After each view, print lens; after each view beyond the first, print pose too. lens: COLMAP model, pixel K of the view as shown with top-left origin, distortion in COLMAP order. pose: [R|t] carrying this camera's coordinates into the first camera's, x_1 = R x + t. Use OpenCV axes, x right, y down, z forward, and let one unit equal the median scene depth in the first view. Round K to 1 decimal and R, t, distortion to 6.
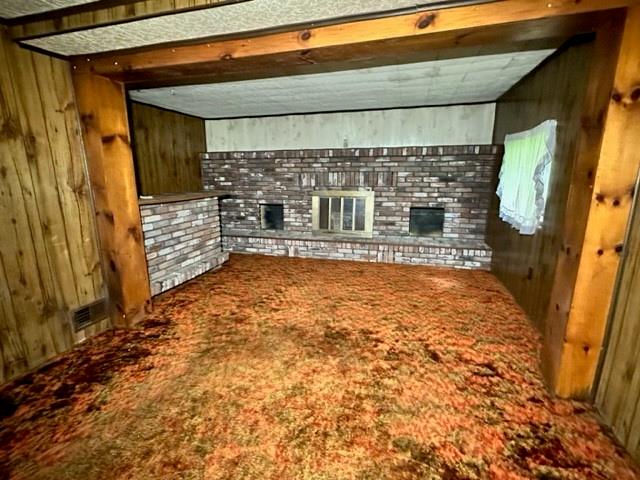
lens RADIAL K [[313.0, 0, 319.7], [0, 313.0, 241.5], [0, 0, 1]] dist [-0.000786, 0.000082]
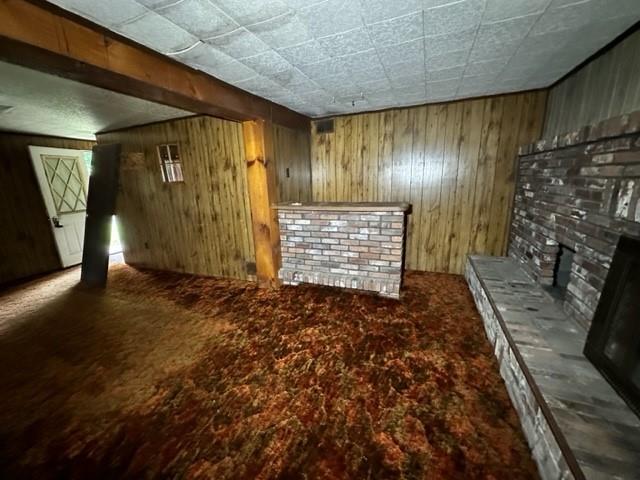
lens RADIAL K [[257.2, 0, 319.6], [0, 257.2, 243.5], [0, 0, 1]] dist [-0.004236, -0.000123]
pose [[-0.112744, 0.250228, -0.961600, 0.384131], [-0.178650, 0.946895, 0.267348, -0.239300], [0.977432, 0.201932, -0.062053, 1.006843]]
